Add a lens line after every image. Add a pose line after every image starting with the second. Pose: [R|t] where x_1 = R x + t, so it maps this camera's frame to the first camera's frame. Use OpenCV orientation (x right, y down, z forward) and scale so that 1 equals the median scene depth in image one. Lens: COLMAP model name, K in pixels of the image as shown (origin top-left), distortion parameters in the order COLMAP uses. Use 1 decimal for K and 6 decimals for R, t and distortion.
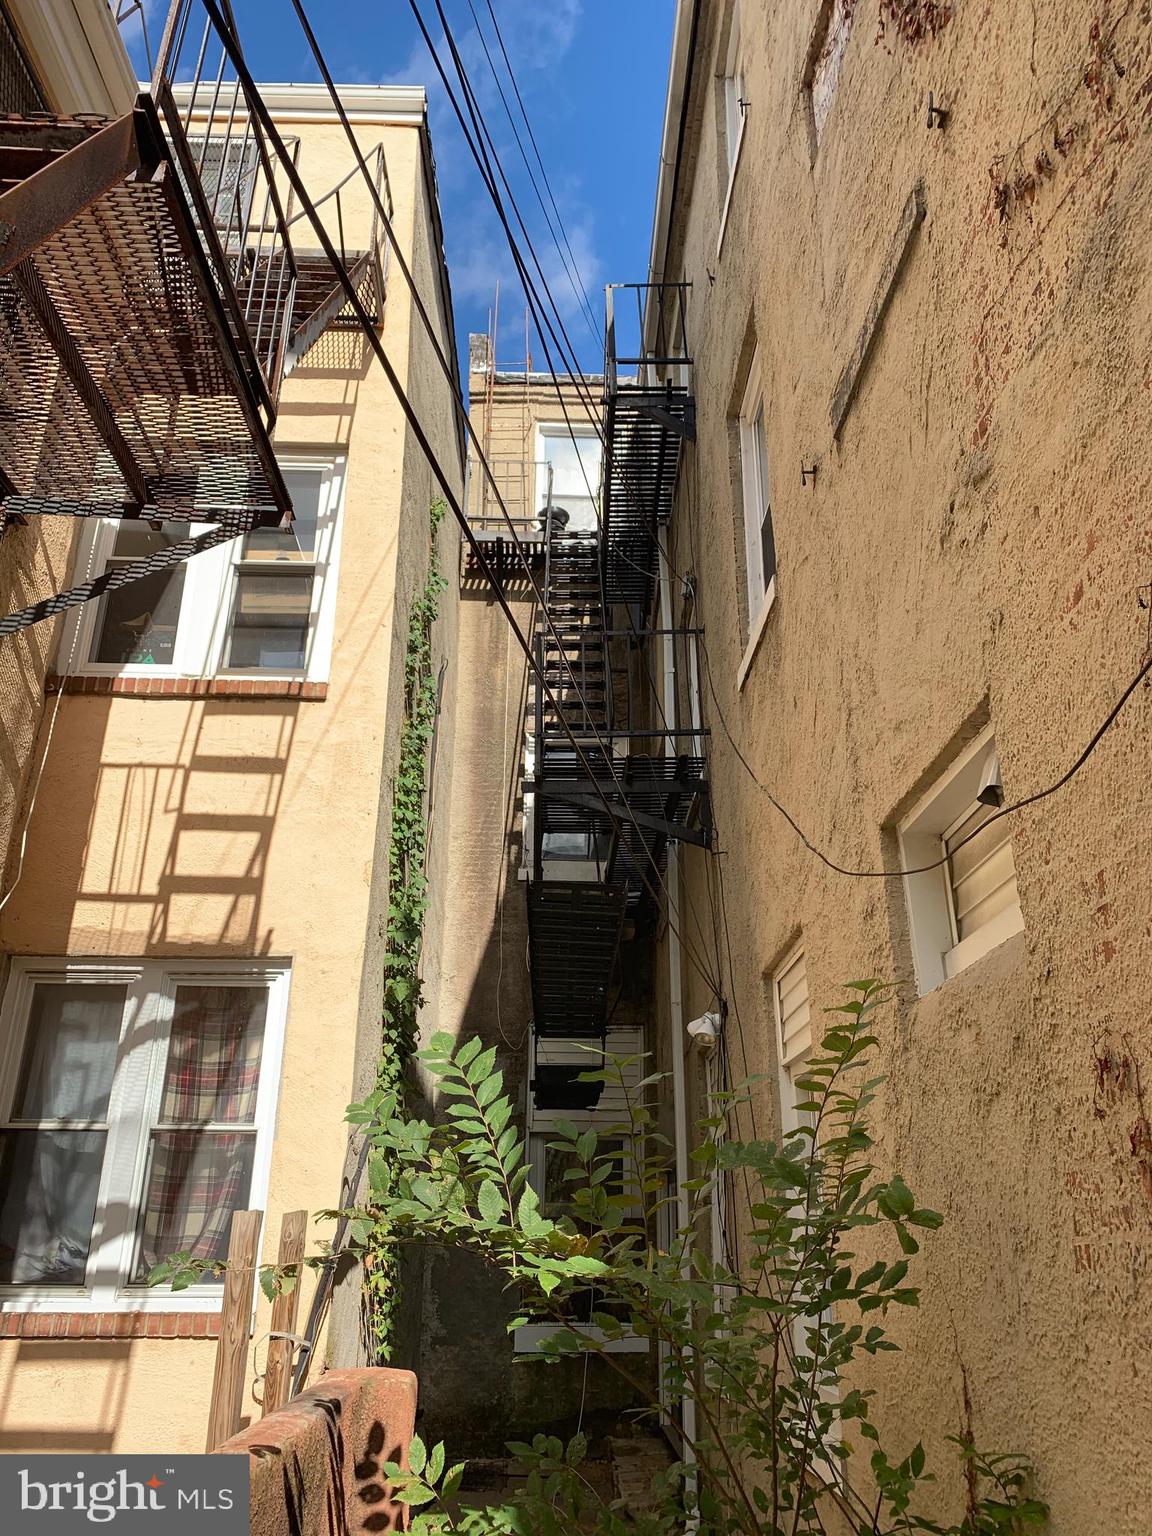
lens RADIAL K [[1132.9, 0, 580.3], [0, 1132.9, 741.6], [0, 0, 1]] dist [0.201844, -0.388852]
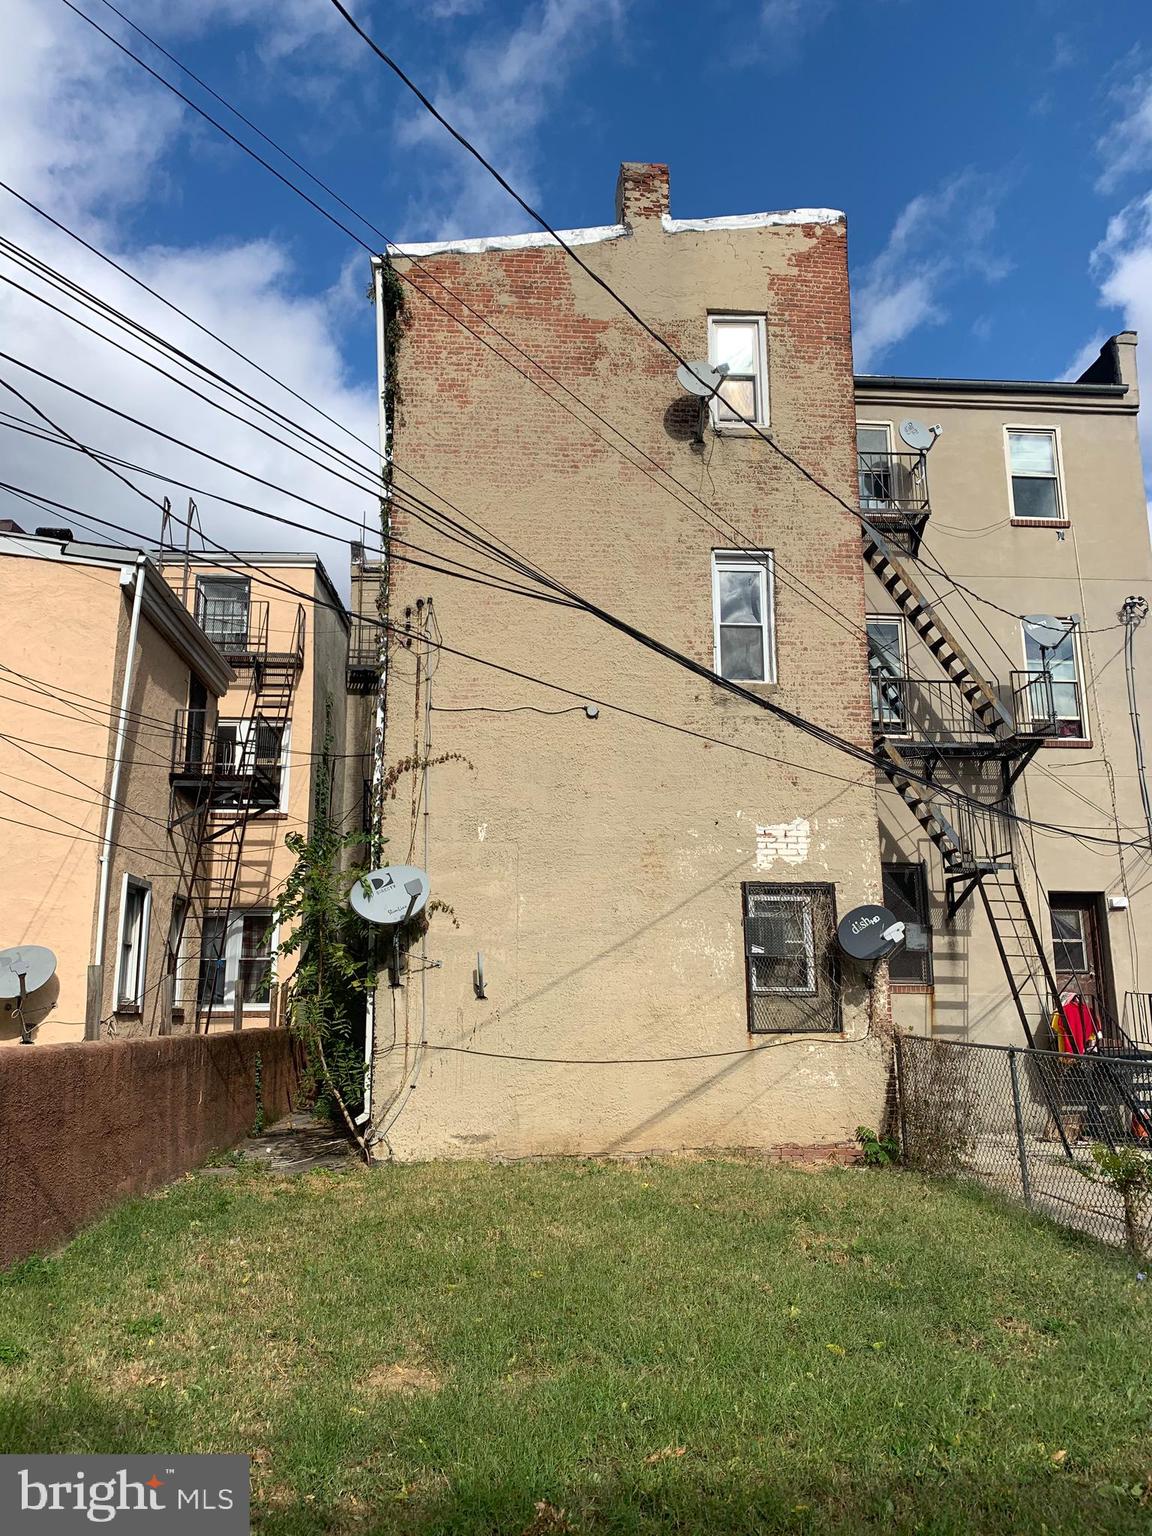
lens RADIAL K [[1132.9, 0, 580.3], [0, 1132.9, 741.6], [0, 0, 1]] dist [0.201844, -0.388852]
pose [[0.998675, 0.006423, 0.051062, 0.416247], [-0.016096, 0.981390, 0.191349, -0.889085], [-0.048882, -0.191918, 0.980193, -2.077830]]
